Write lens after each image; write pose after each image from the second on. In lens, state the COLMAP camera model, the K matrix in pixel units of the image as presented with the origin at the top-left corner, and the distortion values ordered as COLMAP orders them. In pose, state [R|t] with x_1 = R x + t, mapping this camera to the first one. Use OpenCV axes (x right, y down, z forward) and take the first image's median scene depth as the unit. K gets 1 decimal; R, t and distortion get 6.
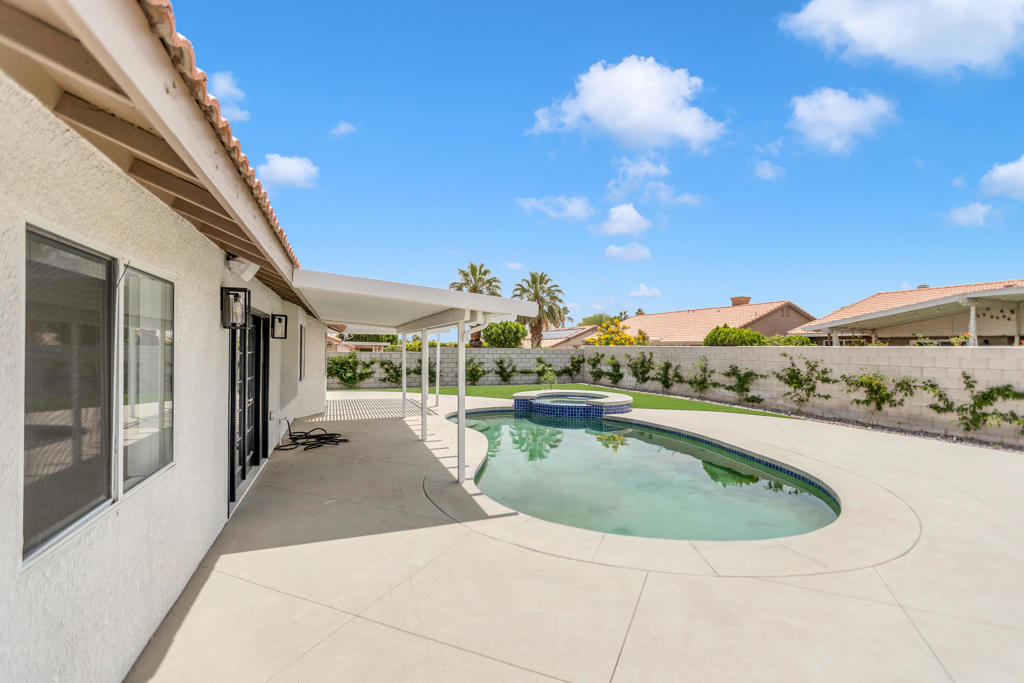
lens RADIAL K [[459.1, 0, 512.0], [0, 459.1, 348.2], [0, 0, 1]] dist [0.001468, -0.001214]
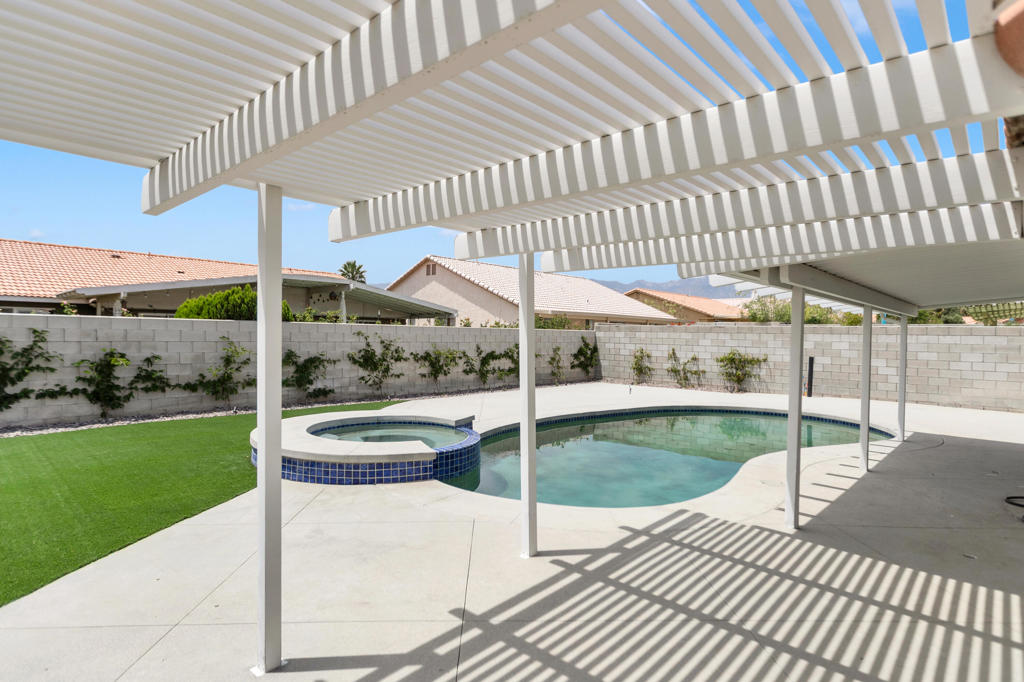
lens RADIAL K [[540.6, 0, 510.2], [0, 540.6, 342.4], [0, 0, 1]] dist [-0.001013, 0.001199]
pose [[-0.441657, -0.028935, 0.896717, -0.409324], [-0.018444, 0.999561, 0.023169, 0.001917], [-0.896994, -0.006306, -0.441997, 1.116233]]
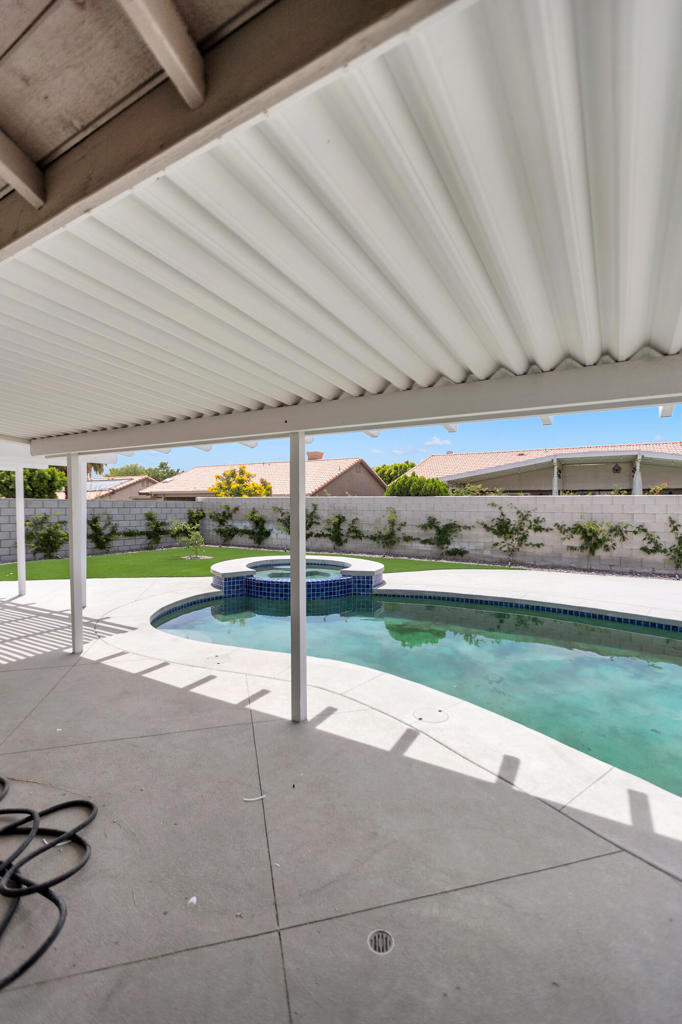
lens RADIAL K [[454.5, 0, 341.6], [0, 454.5, 515.8], [0, 0, 1]] dist [0.003385, -0.002069]
pose [[0.781842, -0.018529, 0.623201, -0.242595], [0.002442, 0.999642, 0.026658, 0.010884], [-0.623472, -0.019321, 0.781607, 0.416852]]
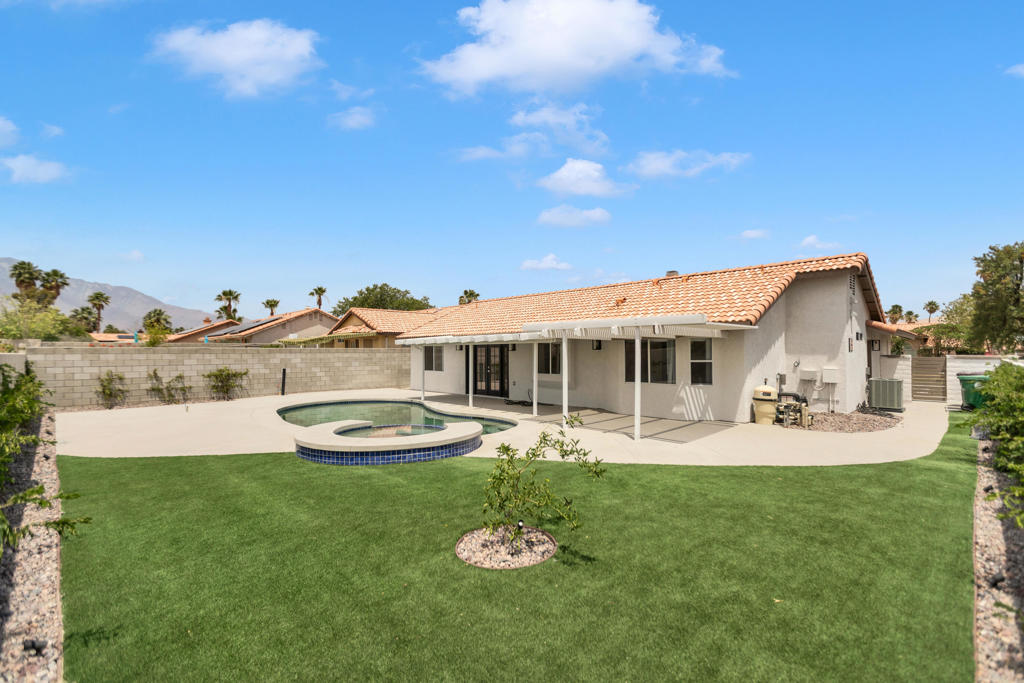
lens RADIAL K [[454.5, 0, 512.0], [0, 454.5, 341.5], [0, 0, 1]] dist [0.003385, -0.002069]
pose [[-0.910198, -0.013292, -0.413960, 0.245719], [-0.003441, 0.999693, -0.024533, -0.006018], [0.414160, -0.020905, -0.909964, 1.646804]]
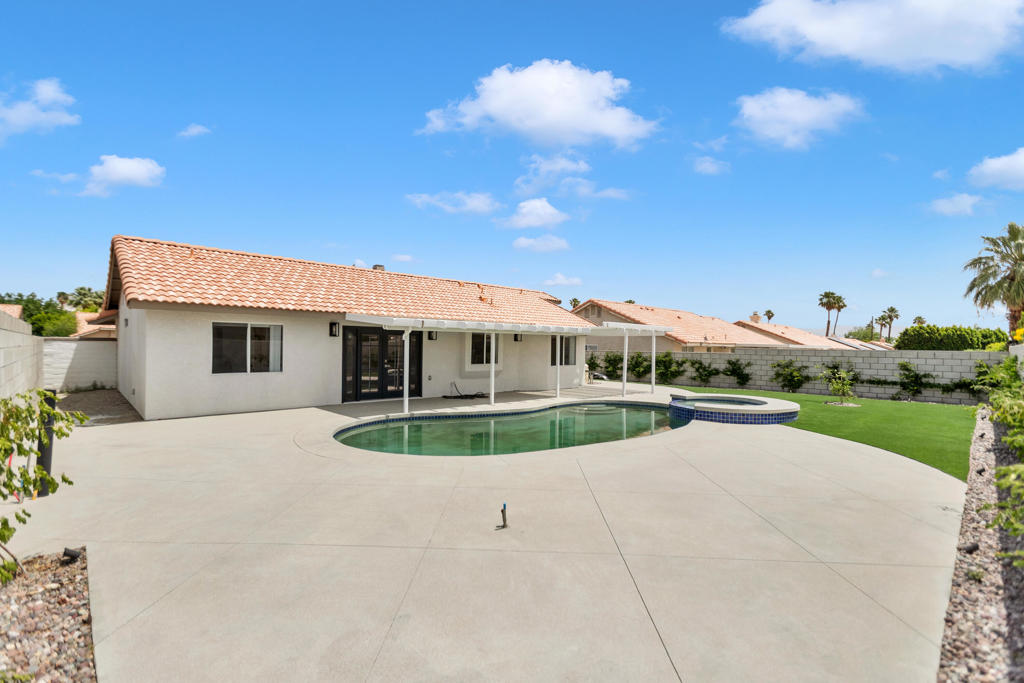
lens RADIAL K [[459.1, 0, 512.0], [0, 459.1, 348.2], [0, 0, 1]] dist [0.001468, -0.001214]
pose [[0.375132, -0.002616, -0.926968, 0.780923], [-0.009190, 0.999936, -0.006541, 0.013179], [0.926926, 0.010972, 0.375084, 0.313086]]
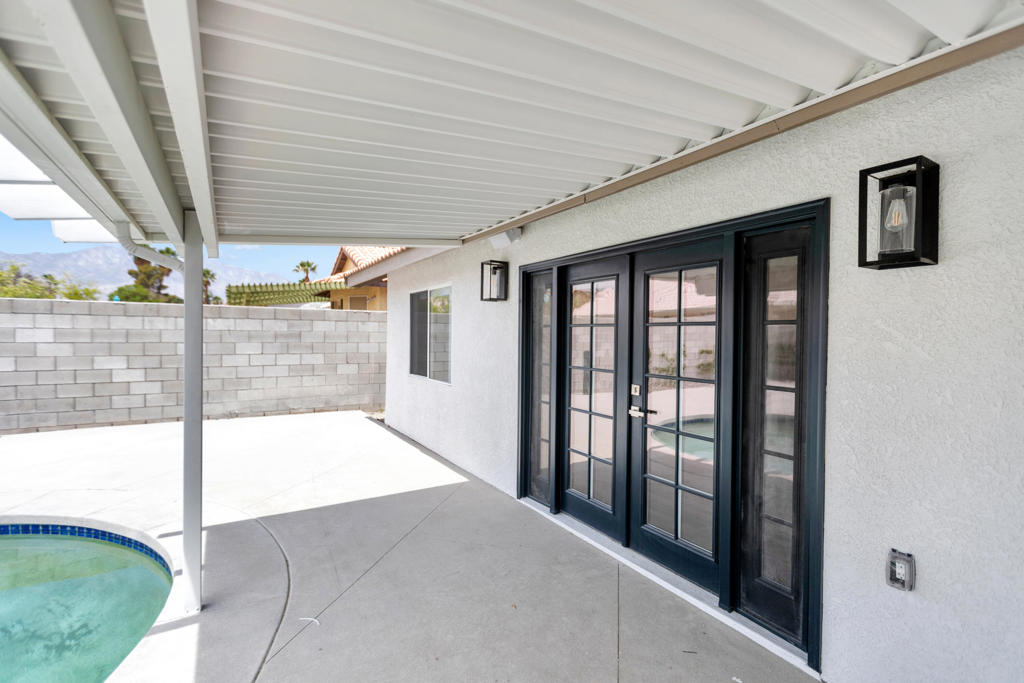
lens RADIAL K [[463.9, 0, 512.3], [0, 463.9, 339.3], [0, 0, 1]] dist [0.000751, -0.000437]
pose [[-0.980244, -0.015905, -0.197152, -0.133948], [-0.018470, 0.999767, 0.011178, 0.010339], [0.196928, 0.014599, -0.980309, 0.630970]]
